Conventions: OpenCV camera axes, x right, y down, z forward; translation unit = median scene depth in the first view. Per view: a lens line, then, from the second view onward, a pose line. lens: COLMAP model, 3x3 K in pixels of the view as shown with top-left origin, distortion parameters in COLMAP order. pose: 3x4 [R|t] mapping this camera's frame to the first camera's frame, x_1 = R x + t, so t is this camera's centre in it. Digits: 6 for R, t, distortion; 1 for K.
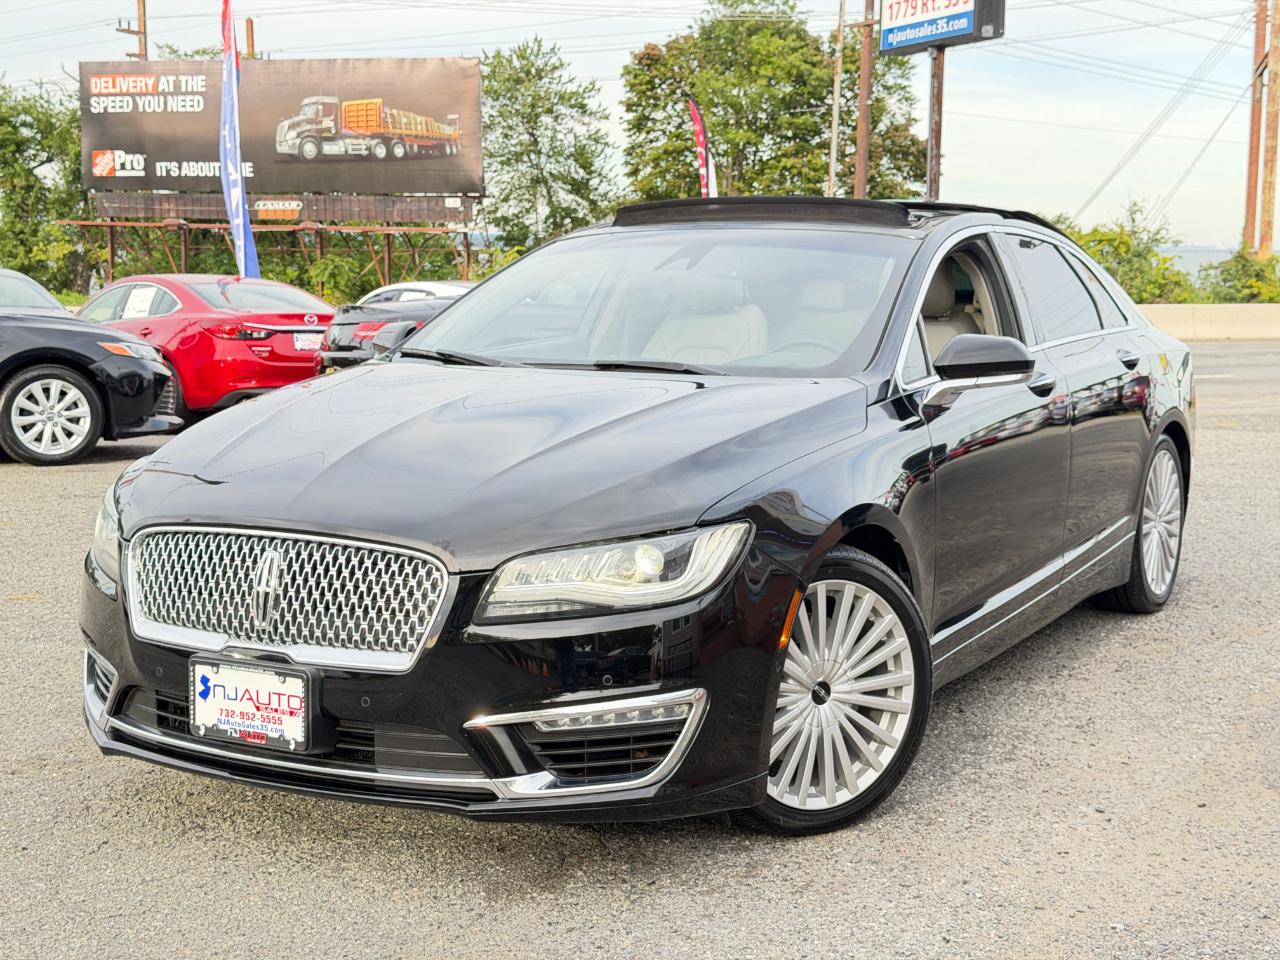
lens RADIAL K [[1830.5, 0, 646.5], [0, 1830.5, 481.1], [0, 0, 1]] dist [0.125229, 0.000000]
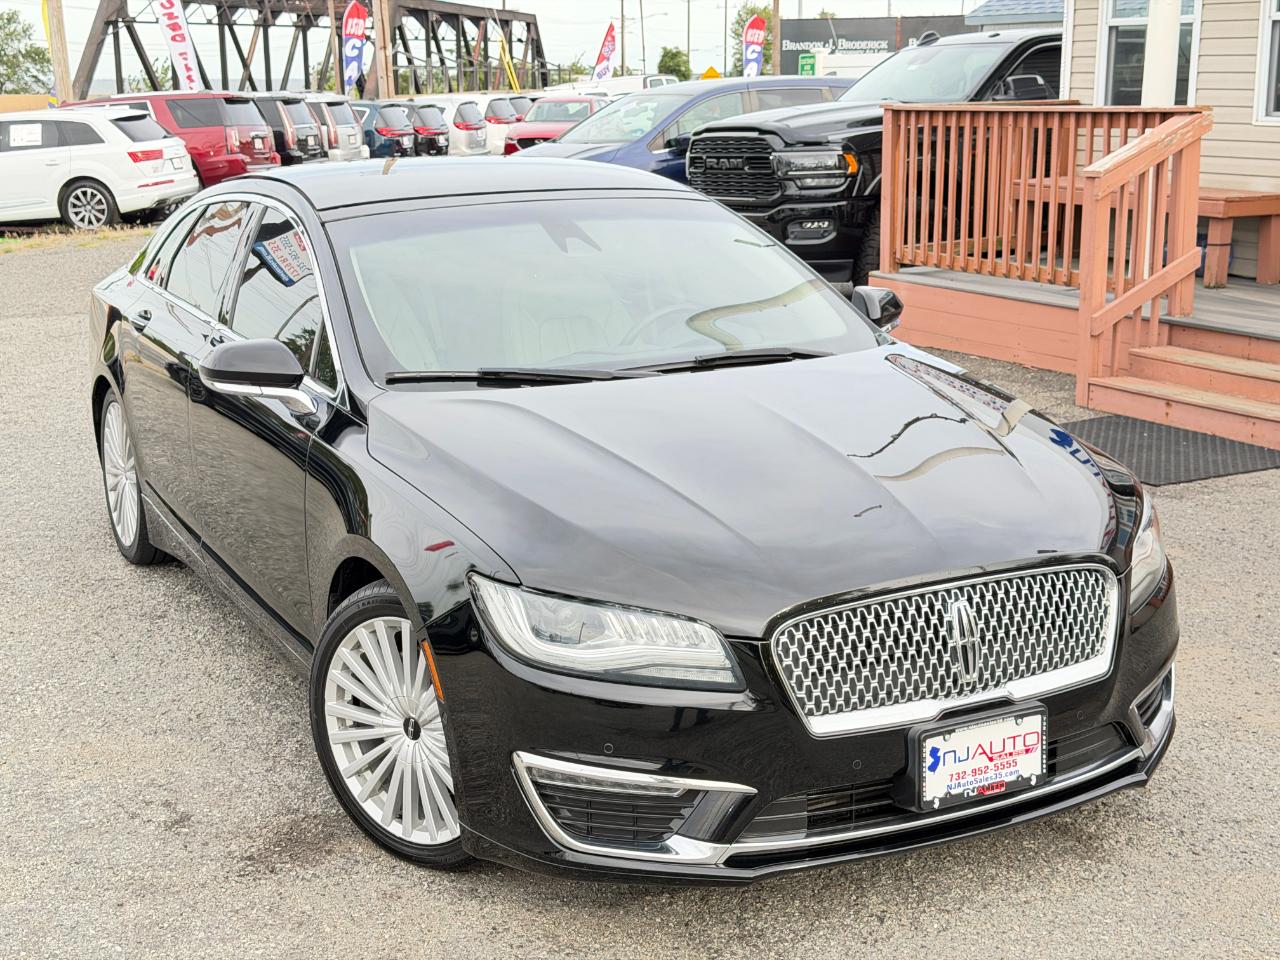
lens RADIAL K [[1830.5, 0, 631.4], [0, 1830.5, 480.7], [0, 0, 1]] dist [0.125229, 0.000000]
pose [[0.544383, -0.197600, 0.815231, -0.620981], [0.121042, 0.980192, 0.156756, -0.112474], [-0.830058, 0.013342, 0.557518, 0.355859]]
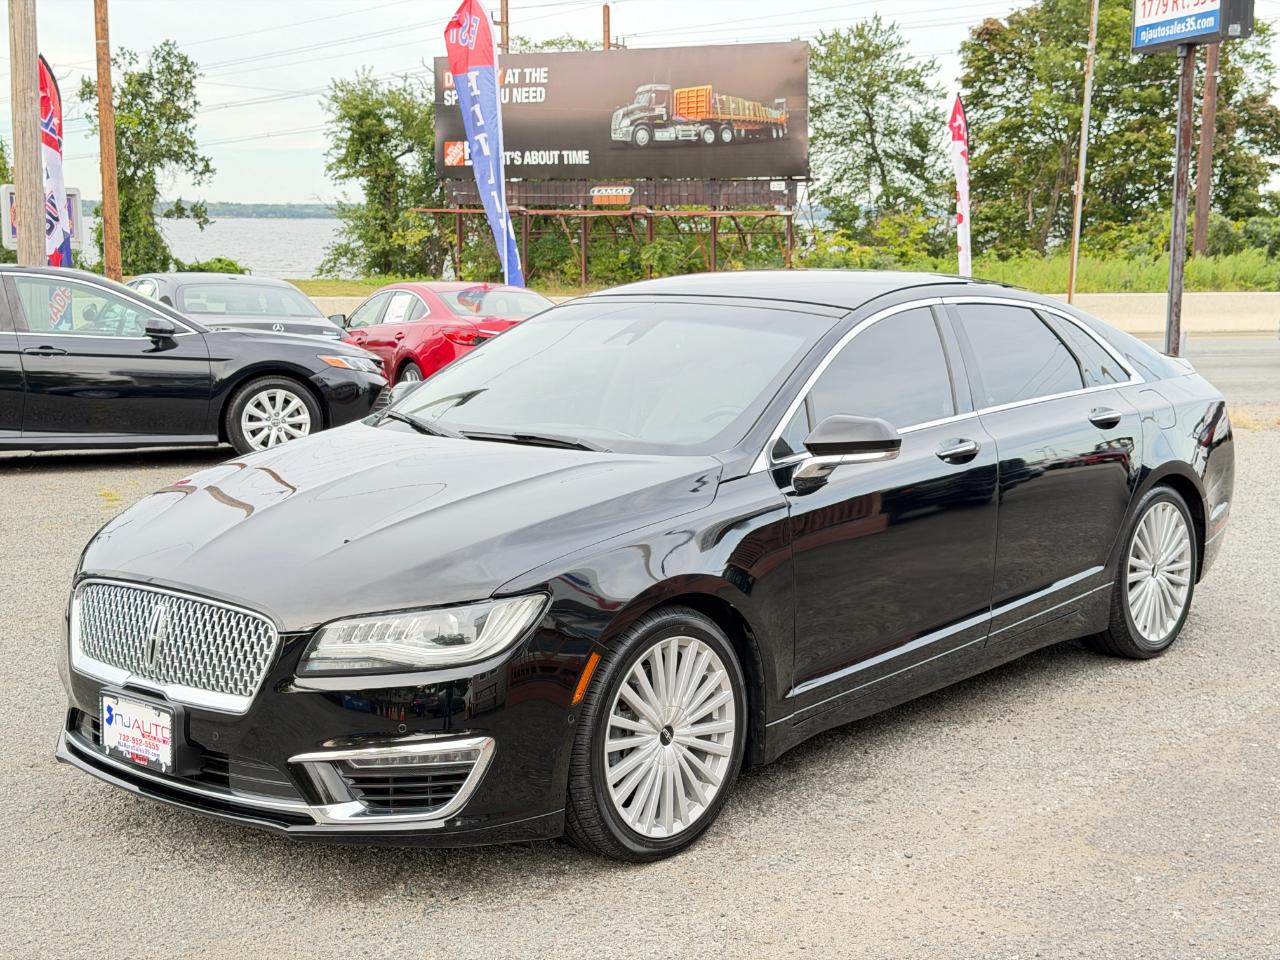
lens RADIAL K [[1830.5, 0, 650.8], [0, 1830.5, 483.3], [0, 0, 1]] dist [0.125229, 0.000000]
pose [[0.980839, 0.022971, -0.193462, 0.200726], [-0.019737, 0.999632, 0.018625, -0.041226], [0.193818, -0.014450, 0.980931, -0.072052]]
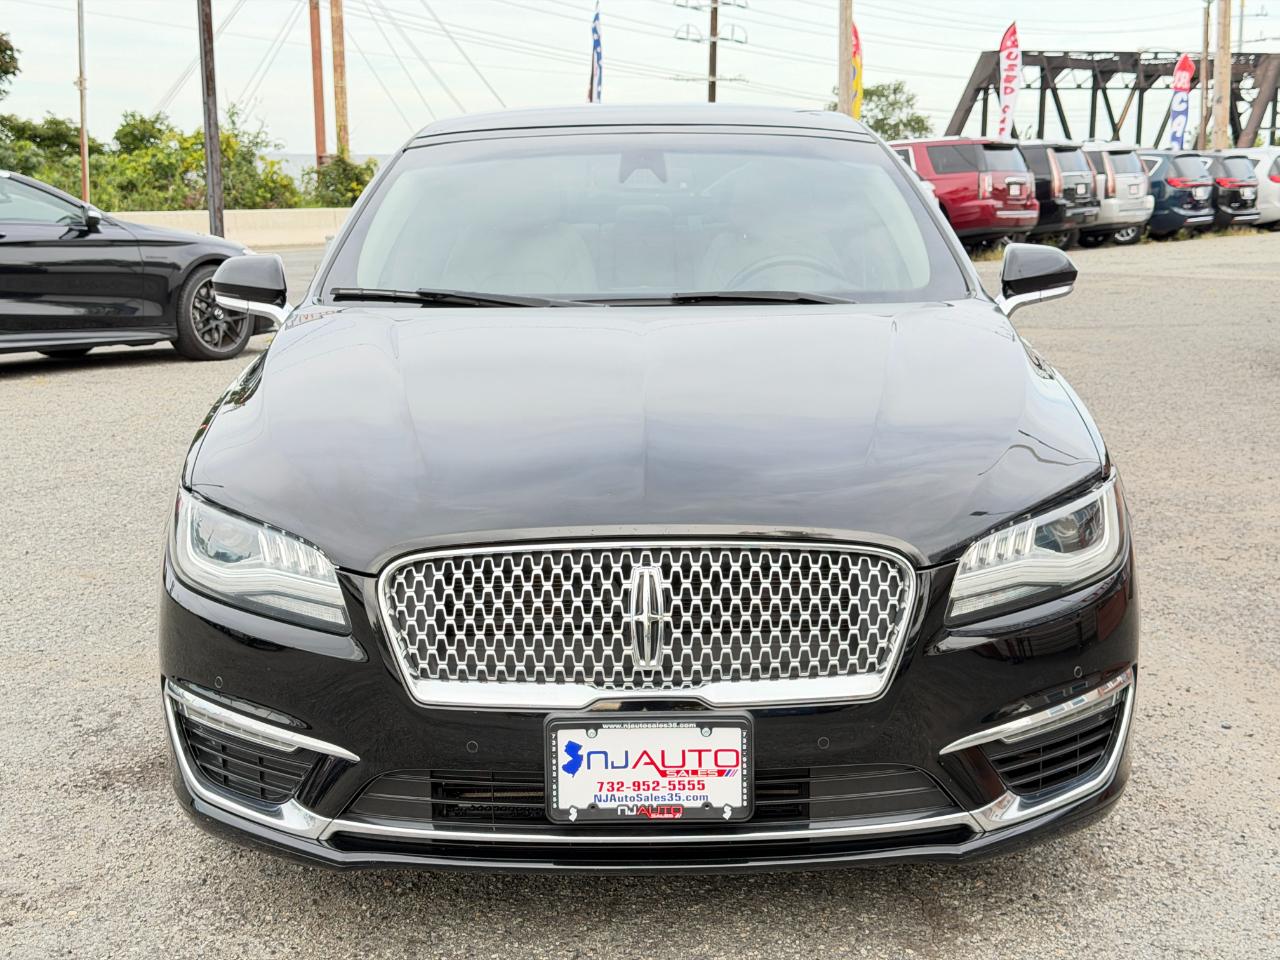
lens RADIAL K [[1830.5, 0, 662.0], [0, 1830.5, 484.8], [0, 0, 1]] dist [0.125229, 0.000000]
pose [[0.869828, -0.099575, 0.483202, -0.327402], [0.073852, 0.994664, 0.072031, -0.028977], [-0.487796, -0.026969, 0.872541, 0.197742]]
